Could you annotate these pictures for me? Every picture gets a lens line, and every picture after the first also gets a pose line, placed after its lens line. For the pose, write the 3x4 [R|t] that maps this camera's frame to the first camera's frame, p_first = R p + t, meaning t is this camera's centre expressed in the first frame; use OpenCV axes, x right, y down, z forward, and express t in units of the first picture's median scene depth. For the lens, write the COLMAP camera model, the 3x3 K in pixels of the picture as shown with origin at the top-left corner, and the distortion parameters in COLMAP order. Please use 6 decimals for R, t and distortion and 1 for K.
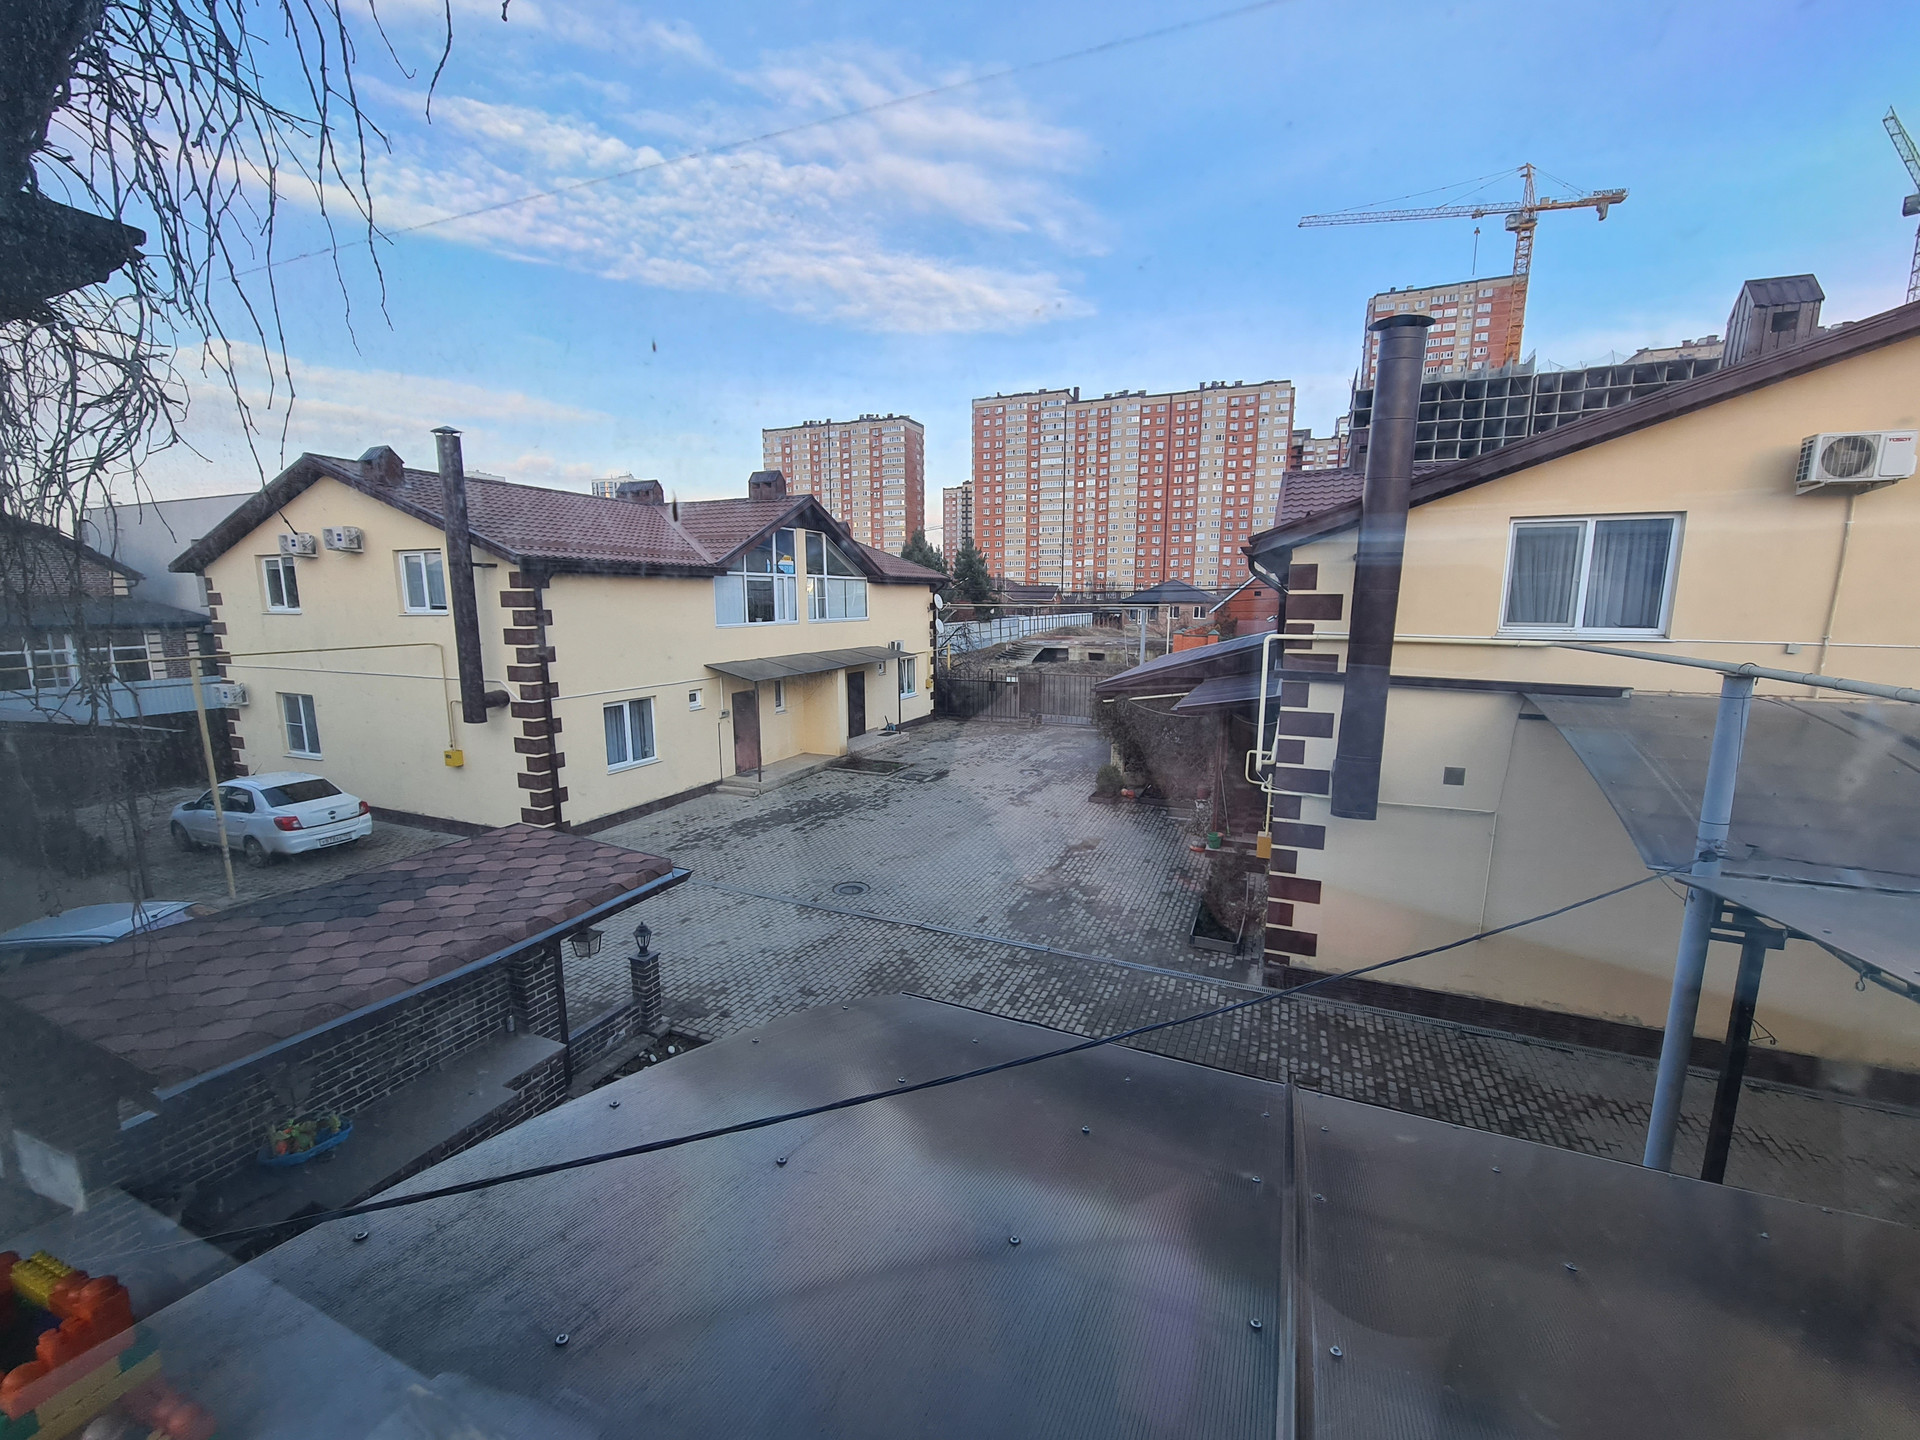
lens RADIAL K [[784.0, 0, 961.2], [0, 784.0, 725.3], [0, 0, 1]] dist [0.003260, -0.001404]
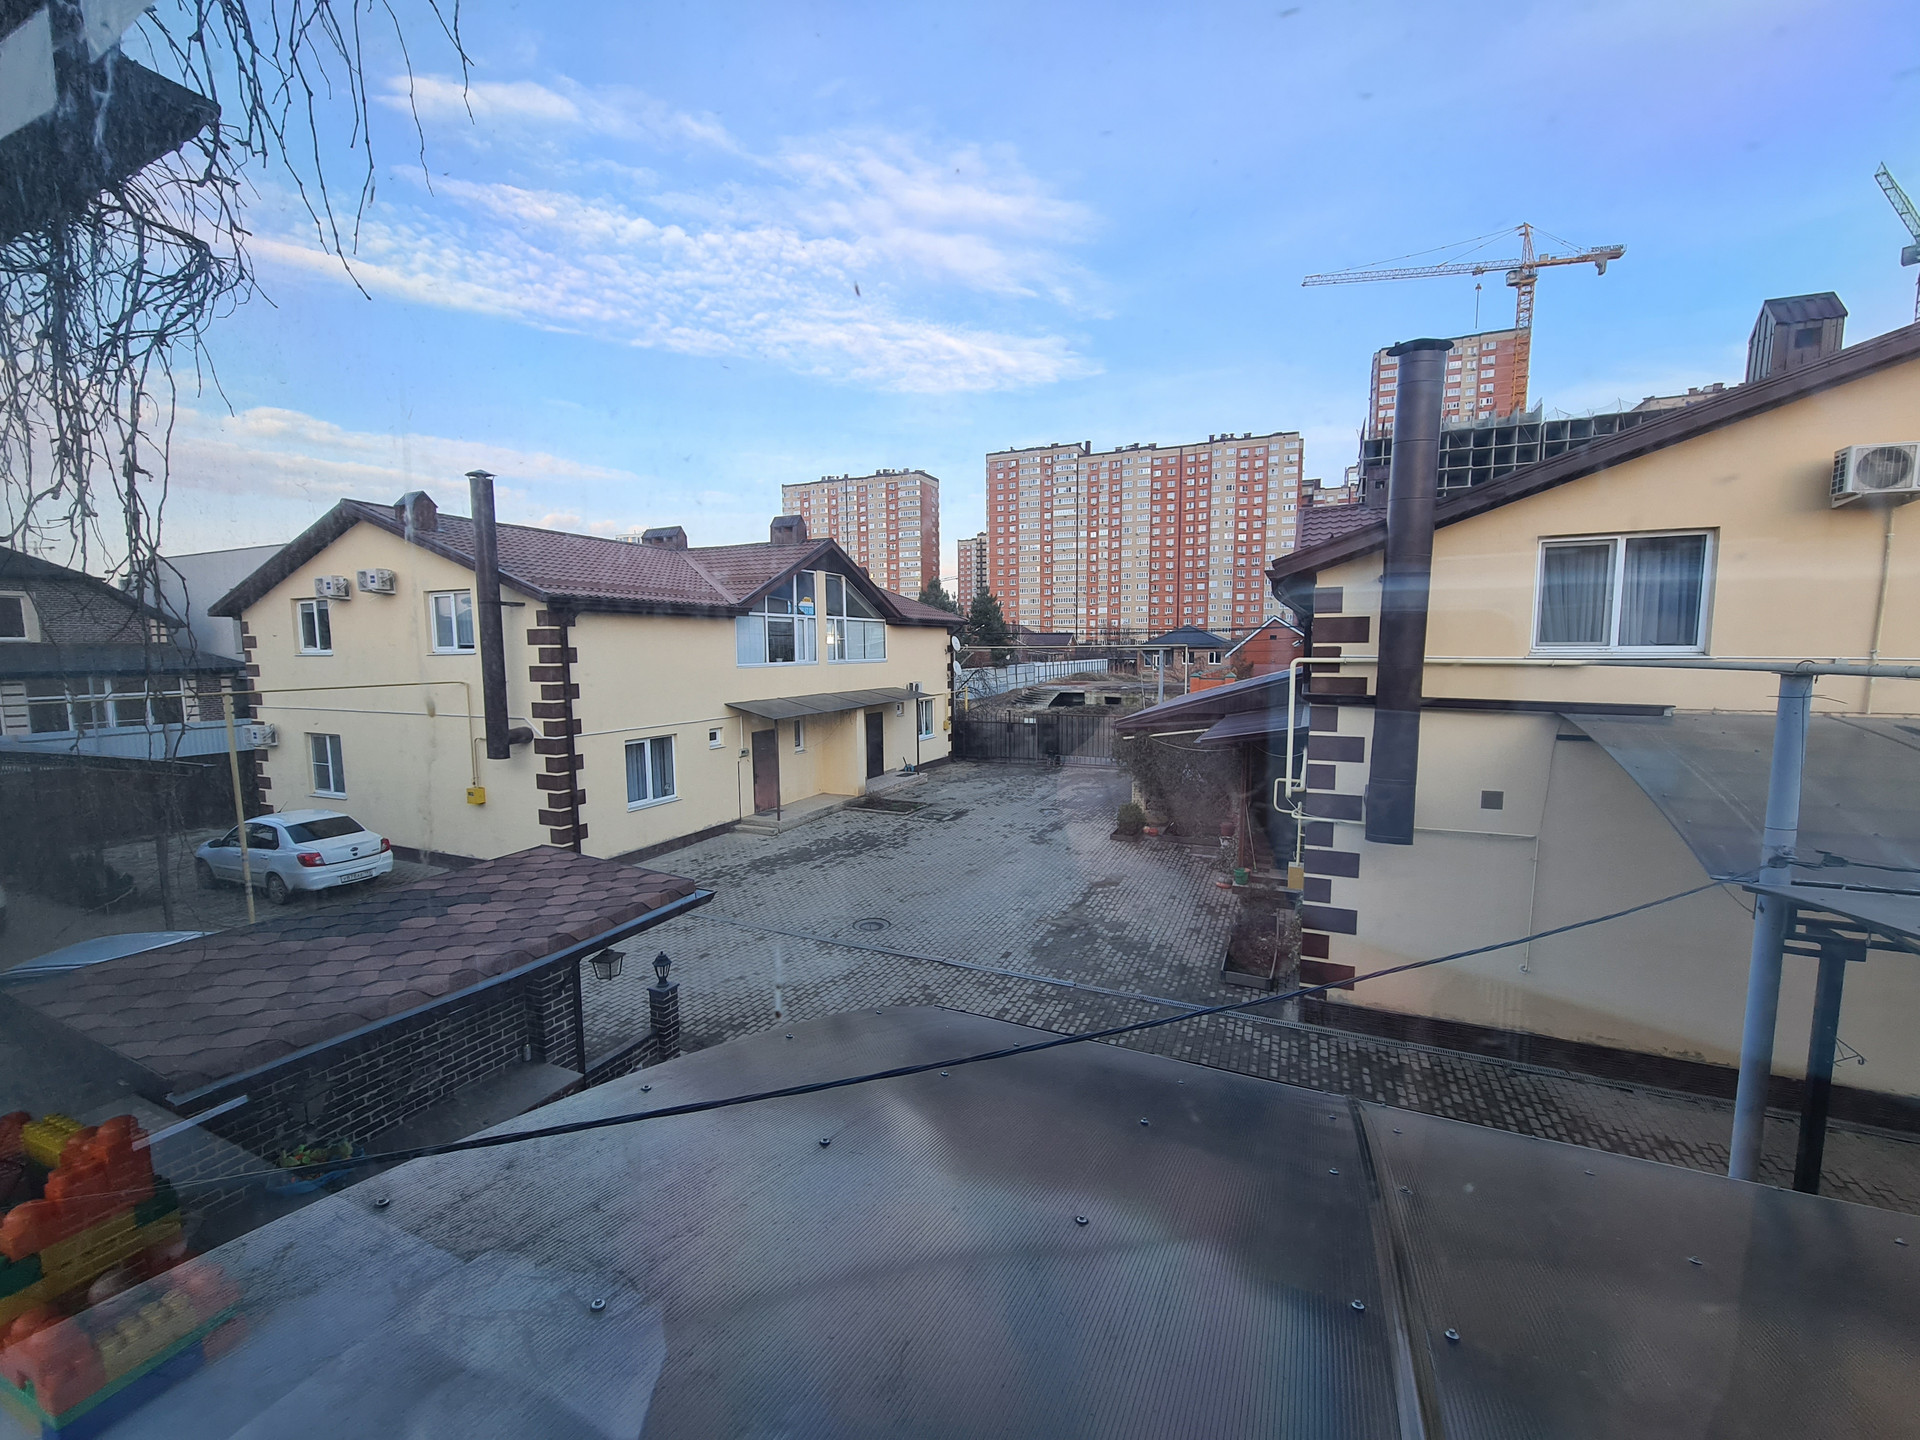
lens RADIAL K [[784.0, 0, 960.9], [0, 784.0, 726.1], [0, 0, 1]] dist [0.003260, -0.001404]
pose [[0.999794, -0.005969, -0.019379, -0.010413], [0.004773, 0.998115, -0.061185, 0.027403], [0.019708, 0.061080, 0.997938, 0.008873]]
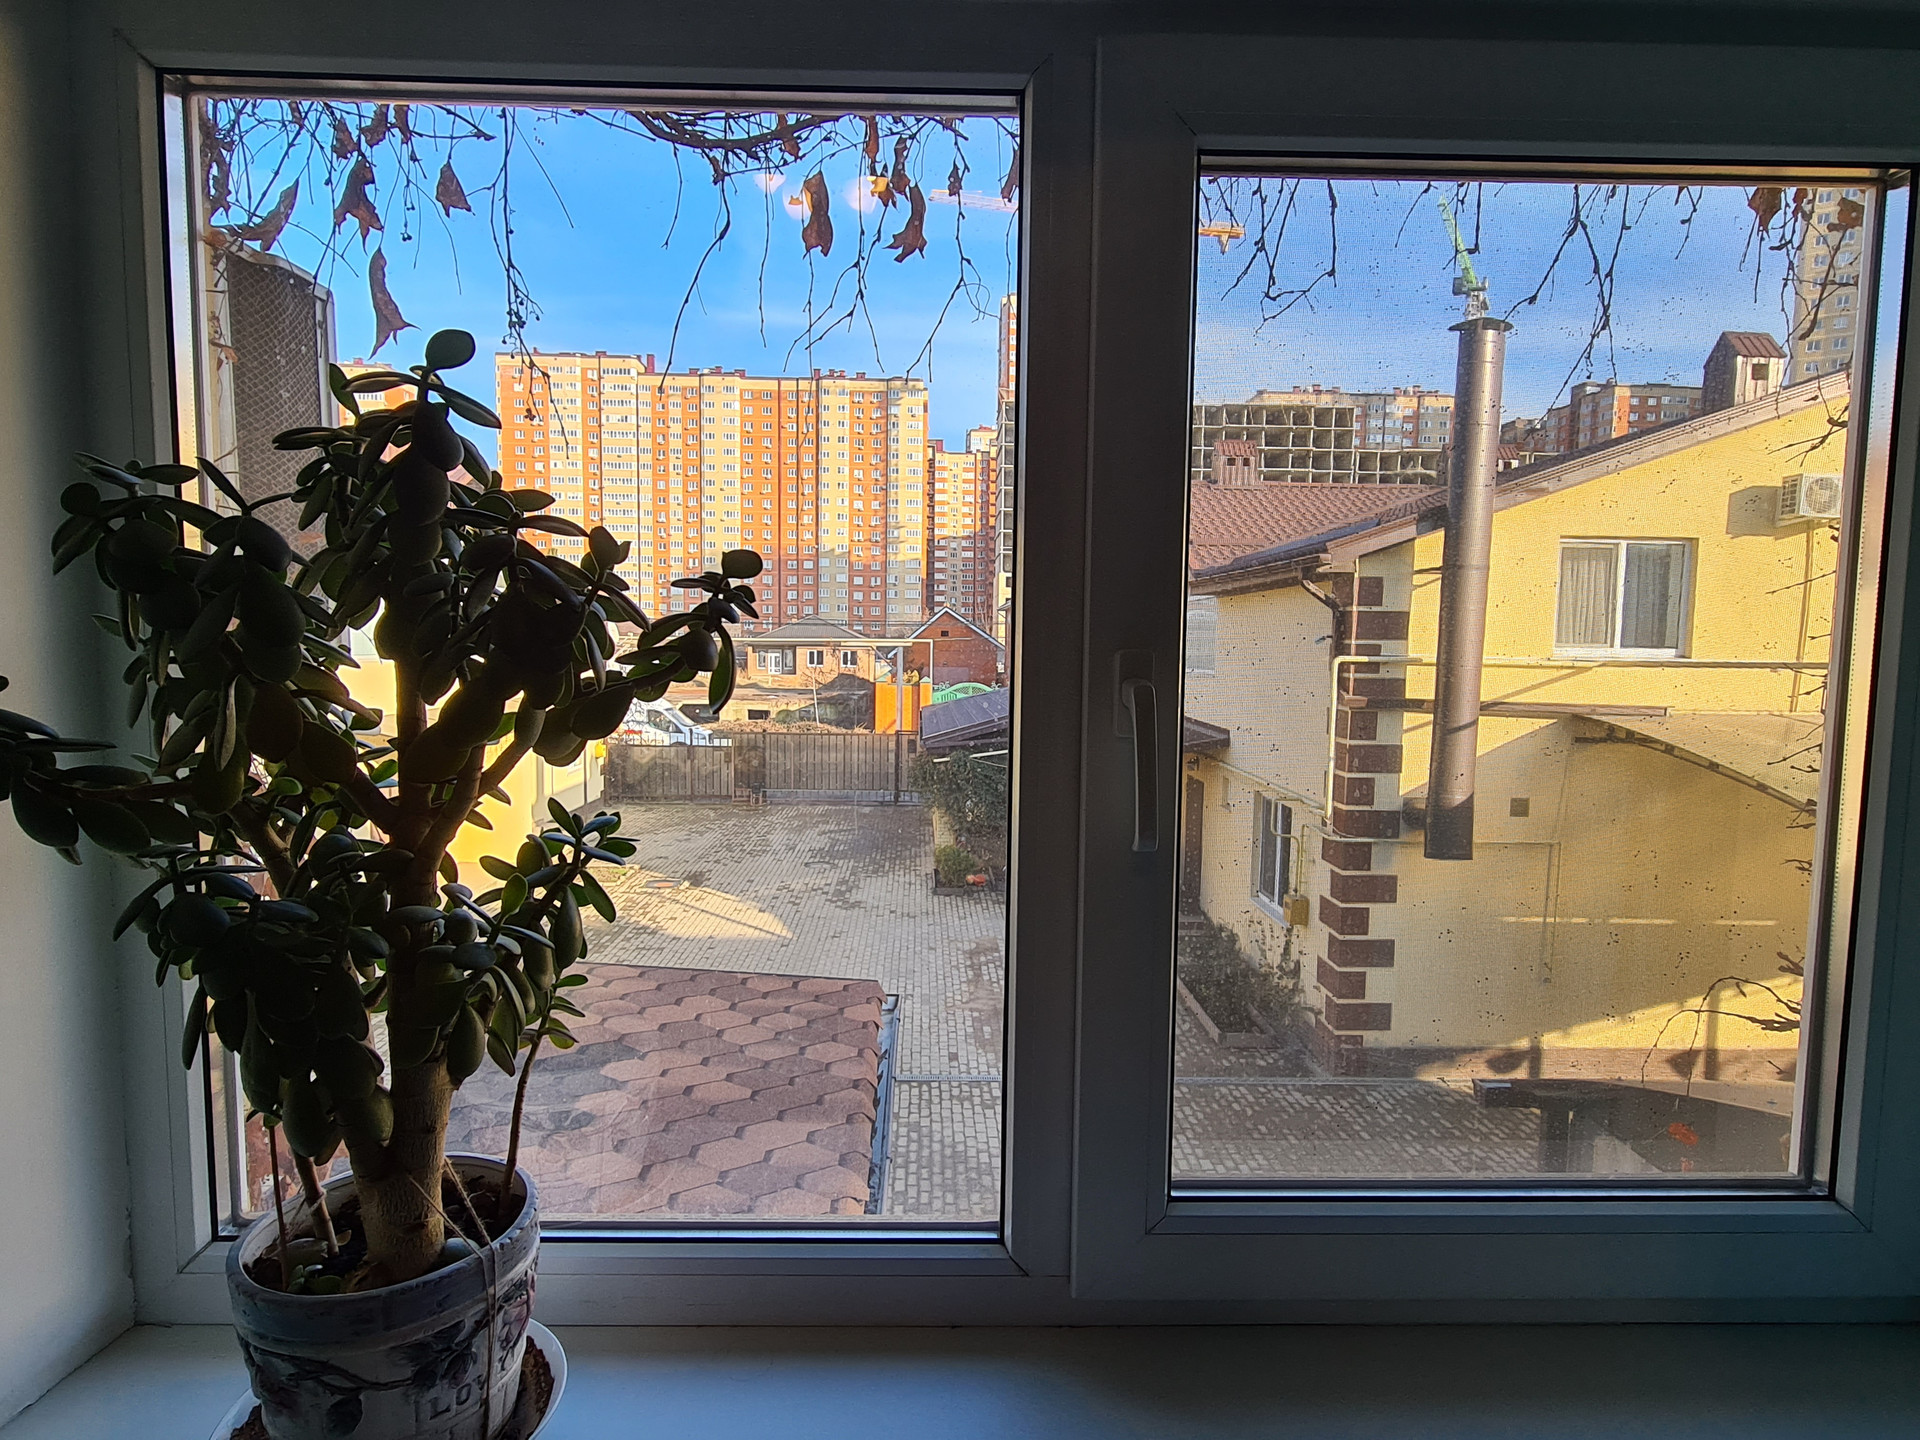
lens RADIAL K [[1069.7, 0, 964.3], [0, 1069.7, 728.4], [0, 0, 1]] dist [0.004785, 0.001510]
pose [[0.906185, -0.022053, 0.422307, -0.461610], [0.055700, 0.996163, -0.067501, 0.019198], [-0.419198, 0.084691, 0.903936, 0.110529]]
